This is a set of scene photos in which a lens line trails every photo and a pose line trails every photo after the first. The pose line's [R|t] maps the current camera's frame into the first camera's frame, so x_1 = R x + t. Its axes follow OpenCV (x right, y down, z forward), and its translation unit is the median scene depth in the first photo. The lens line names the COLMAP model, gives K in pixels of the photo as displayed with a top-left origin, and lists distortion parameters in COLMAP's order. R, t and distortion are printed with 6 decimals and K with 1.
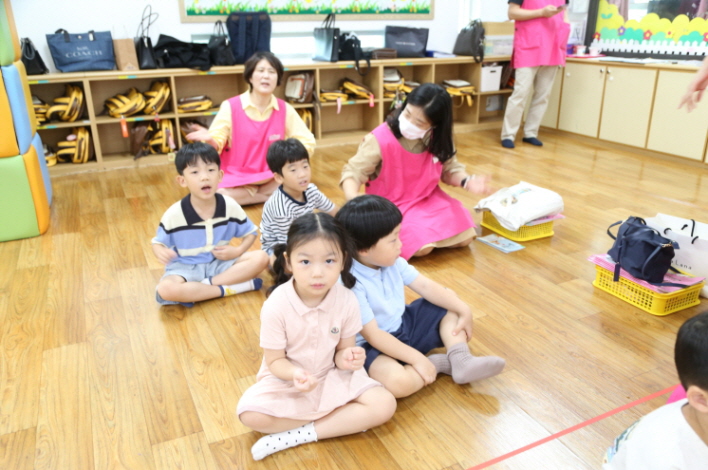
lens RADIAL K [[584.9, 0, 348.8], [0, 584.9, 237.0], [0, 0, 1]] dist [-0.079603, 0.109993]
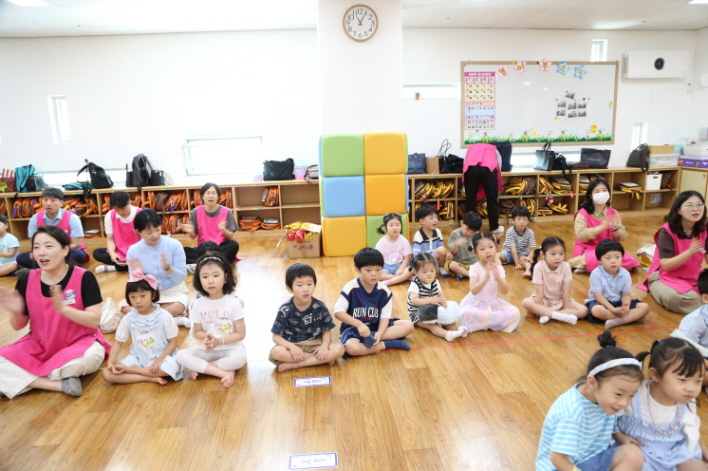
lens RADIAL K [[480.9, 0, 358.2], [0, 480.9, 243.7], [0, 0, 1]] dist [-0.110642, 0.063252]
pose [[0.941233, 0.054532, -0.333325, -0.075003], [-0.095629, 0.989525, -0.108148, 0.099928], [0.323936, 0.133668, 0.936589, -0.398682]]
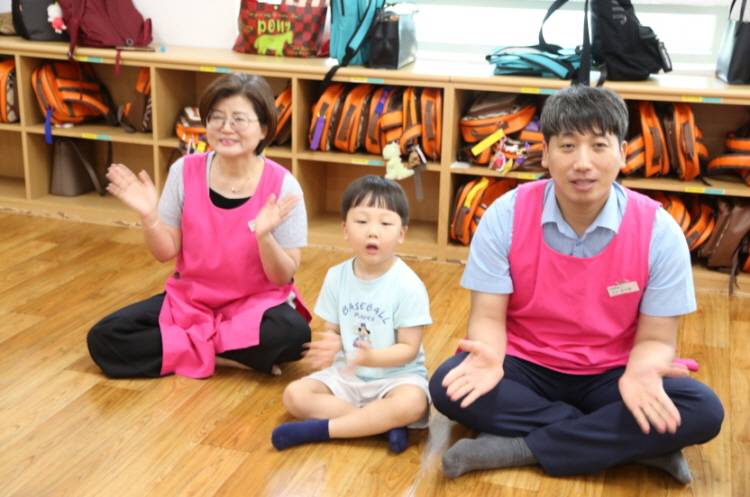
lens RADIAL K [[1105.5, 0, 376.9], [0, 1105.5, 230.3], [0, 0, 1]] dist [0.217851, 0.016446]
pose [[0.740950, 0.204163, -0.639774, -0.745117], [-0.256333, 0.966519, 0.011563, 0.023779], [0.620714, 0.155427, 0.768476, -0.175872]]
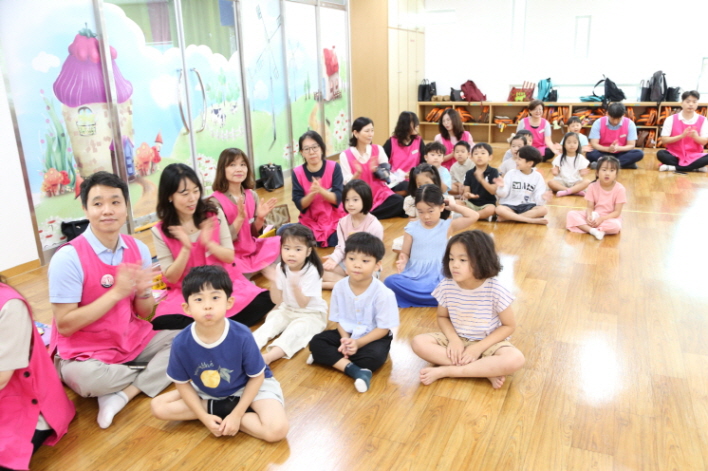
lens RADIAL K [[570.8, 0, 361.7], [0, 570.8, 234.6], [0, 0, 1]] dist [-0.066149, 0.091220]
pose [[0.659462, 0.200389, -0.724537, -0.357805], [-0.236807, 0.970122, 0.052774, 0.350516], [0.713465, 0.136773, 0.687212, -1.085786]]
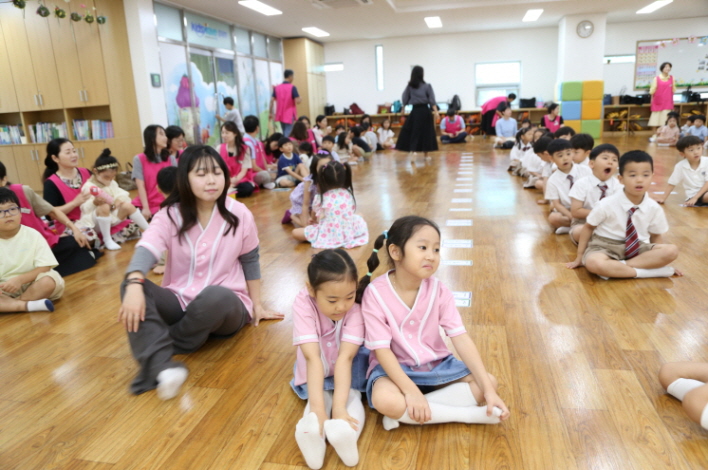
lens RADIAL K [[480.9, 0, 358.2], [0, 480.9, 243.2], [0, 0, 1]] dist [-0.110642, 0.063252]
pose [[0.791823, 0.136940, -0.595201, 0.126066], [-0.167534, 0.985858, 0.003941, 0.628012], [0.587323, 0.096595, 0.803567, -1.663843]]
